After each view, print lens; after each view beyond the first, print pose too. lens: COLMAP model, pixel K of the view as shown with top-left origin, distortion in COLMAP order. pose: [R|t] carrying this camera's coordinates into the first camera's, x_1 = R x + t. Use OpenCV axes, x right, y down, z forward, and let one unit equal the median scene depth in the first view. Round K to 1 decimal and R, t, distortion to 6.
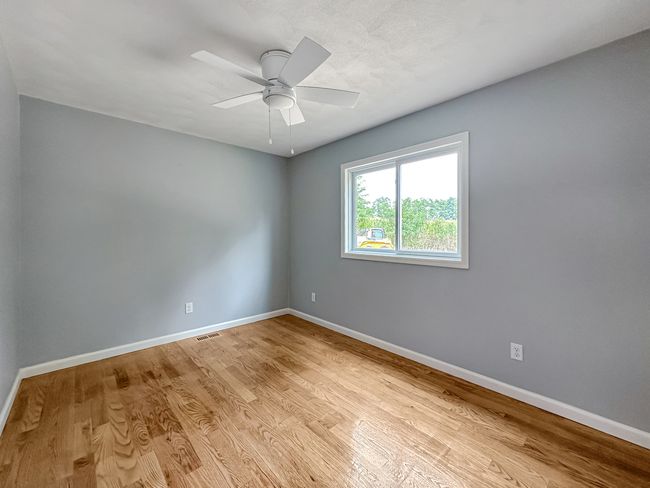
lens RADIAL K [[266.5, 0, 330.0], [0, 266.5, 241.3], [0, 0, 1]] dist [-0.002589, 0.000399]
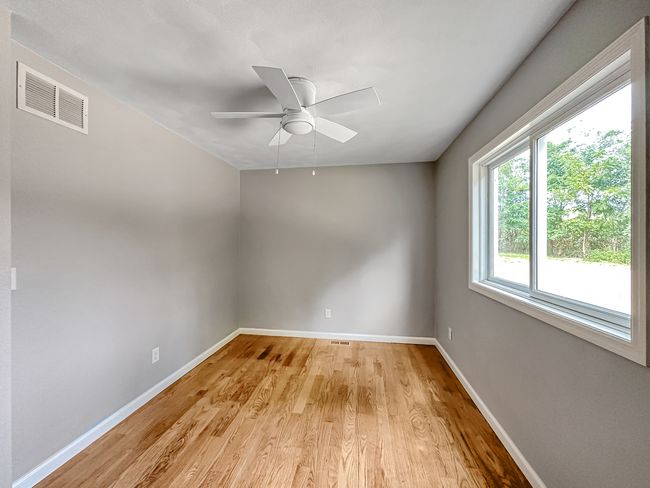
lens RADIAL K [[266.5, 0, 330.0], [0, 266.5, 241.3], [0, 0, 1]] dist [-0.002589, 0.000399]
pose [[0.608987, -0.001618, -0.793179, 0.501144], [-0.021313, 0.999603, -0.018403, -0.054618], [0.792894, 0.028112, 0.608711, 0.350041]]
